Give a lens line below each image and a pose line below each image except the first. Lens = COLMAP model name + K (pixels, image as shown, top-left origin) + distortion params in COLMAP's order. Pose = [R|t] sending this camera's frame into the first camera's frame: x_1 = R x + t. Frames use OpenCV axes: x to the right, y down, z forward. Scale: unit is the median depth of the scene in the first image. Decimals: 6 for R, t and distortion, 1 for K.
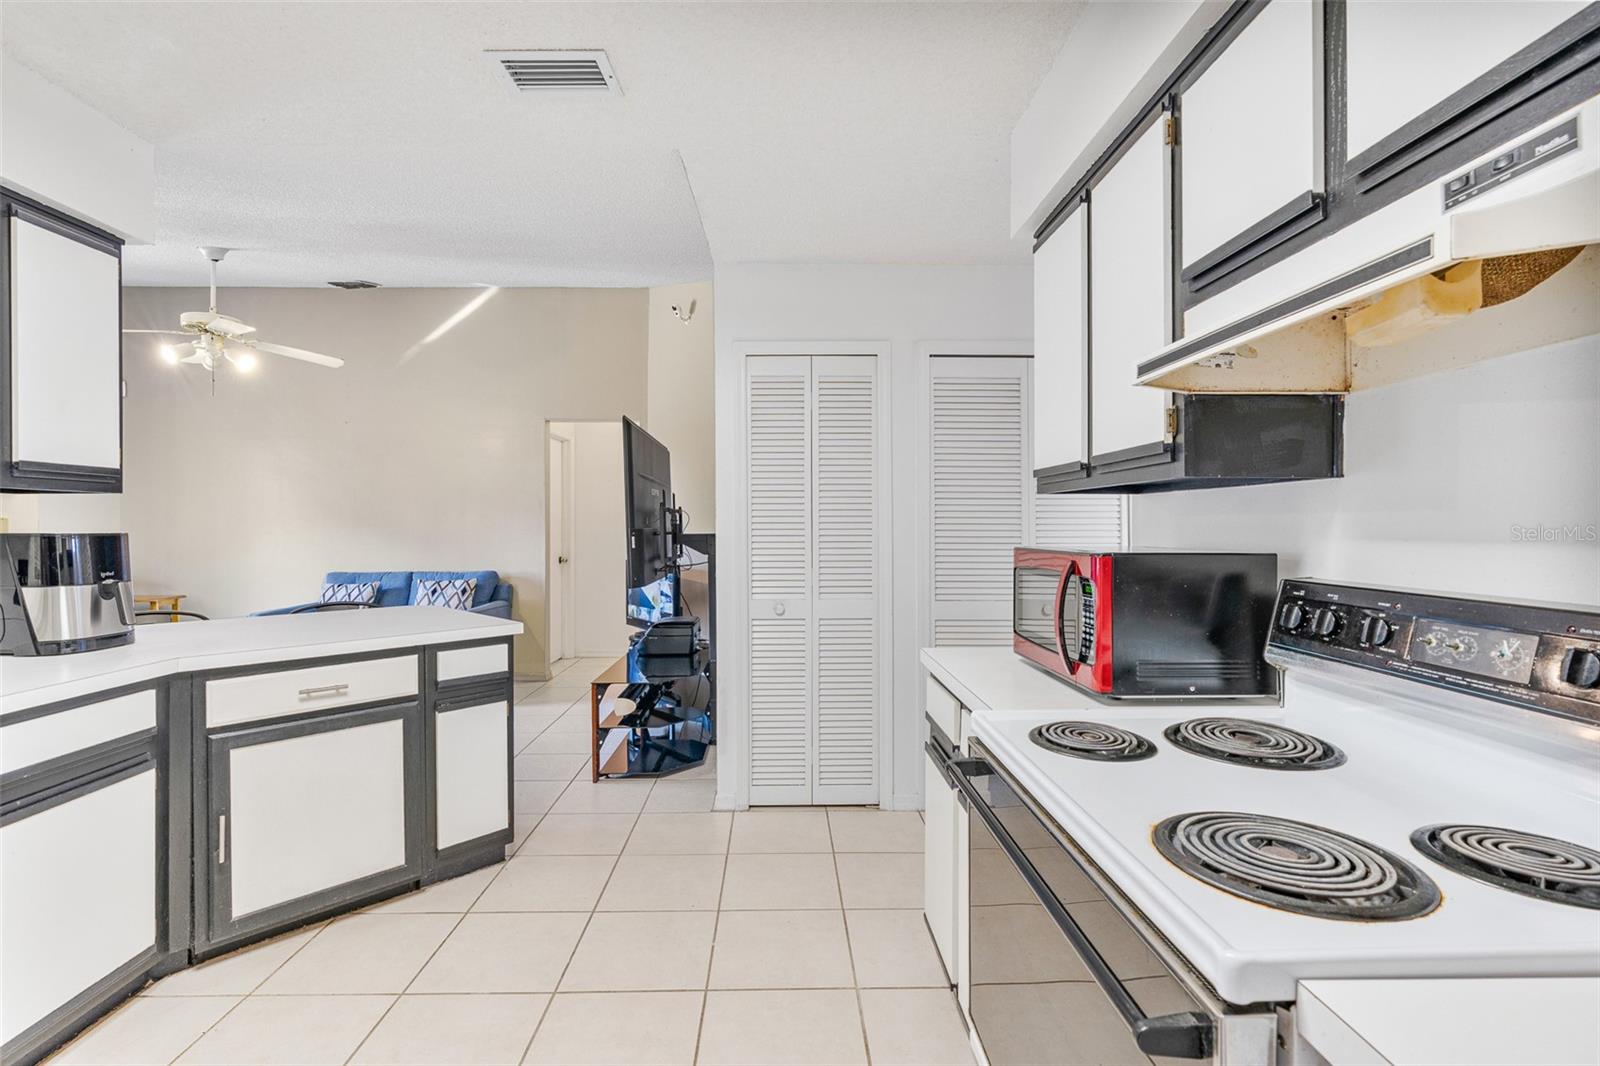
lens RADIAL K [[720.3, 0, 800.0], [0, 720.3, 533.0], [0, 0, 1]] dist [-0.001549, 0.000549]
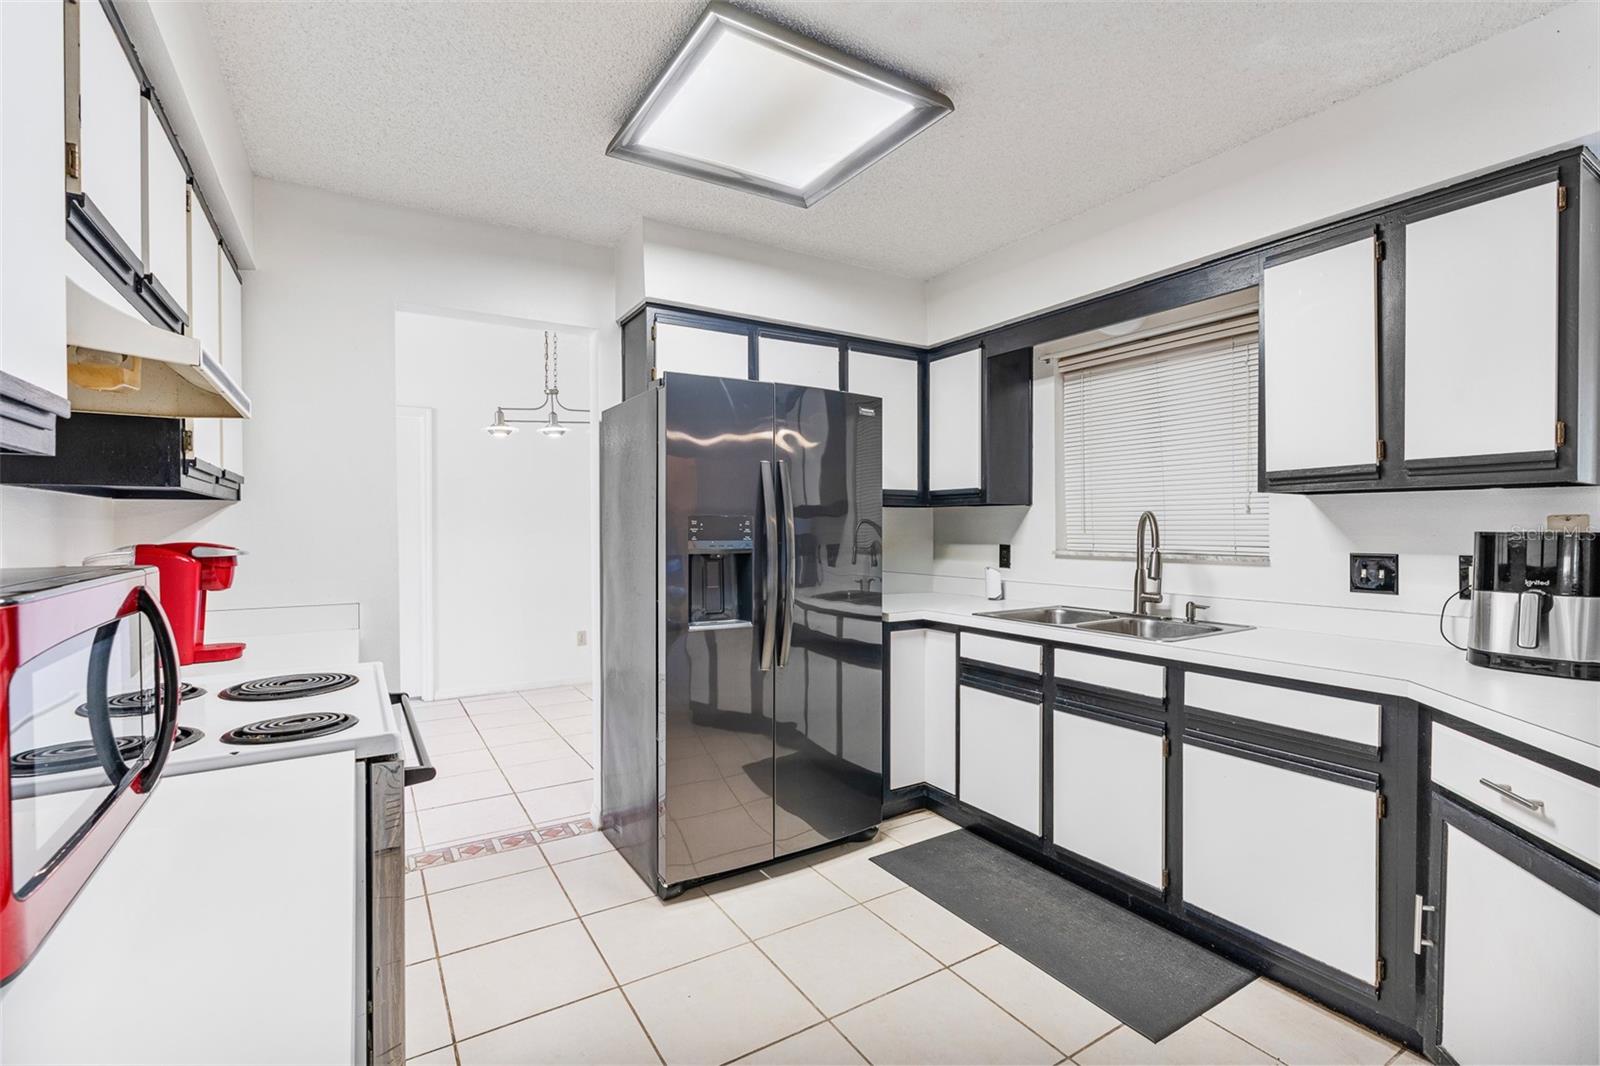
lens RADIAL K [[720.3, 0, 800.0], [0, 720.3, 533.0], [0, 0, 1]] dist [-0.001549, 0.000549]
pose [[-0.862630, 0.009235, -0.505750, 0.174894], [0.002931, 0.999908, 0.013259, -0.013215], [0.505826, 0.009956, -0.862578, 1.333876]]
